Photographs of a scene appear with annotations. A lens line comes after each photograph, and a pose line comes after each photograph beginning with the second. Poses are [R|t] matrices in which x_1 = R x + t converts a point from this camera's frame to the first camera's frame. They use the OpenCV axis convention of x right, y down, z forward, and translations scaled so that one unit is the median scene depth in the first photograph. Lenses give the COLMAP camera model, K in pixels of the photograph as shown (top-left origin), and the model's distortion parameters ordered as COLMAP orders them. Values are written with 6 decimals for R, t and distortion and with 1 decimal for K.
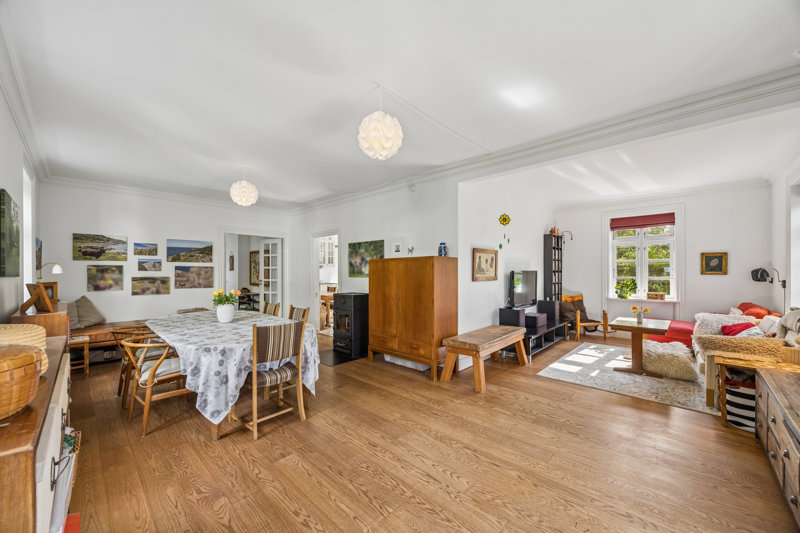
lens RADIAL K [[303.4, 0, 407.4], [0, 303.4, 270.2], [0, 0, 1]] dist [-0.000500, -0.000003]
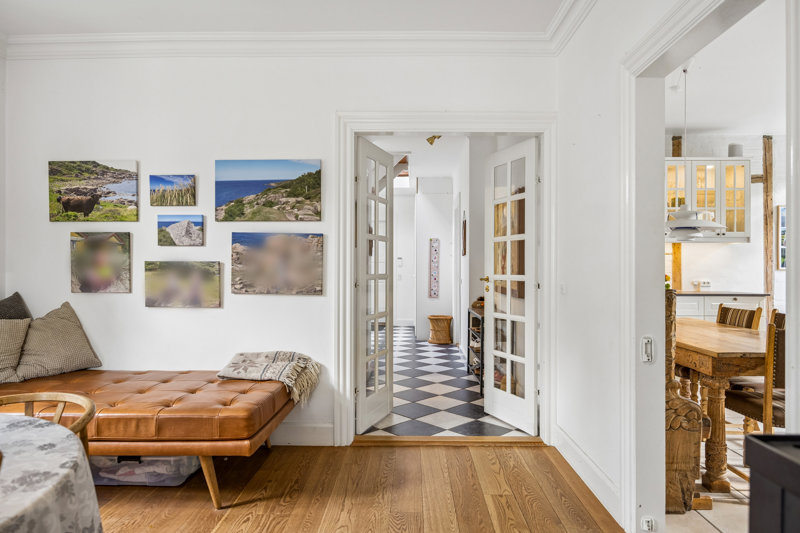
lens RADIAL K [[491.1, 0, 397.7], [0, 491.1, 269.3], [0, 0, 1]] dist [0.005464, 0.001194]
pose [[0.657797, 0.003640, -0.753186, -0.199124], [0.000876, 0.999984, 0.005598, 0.029716], [0.753195, -0.004342, 0.657783, 0.810586]]
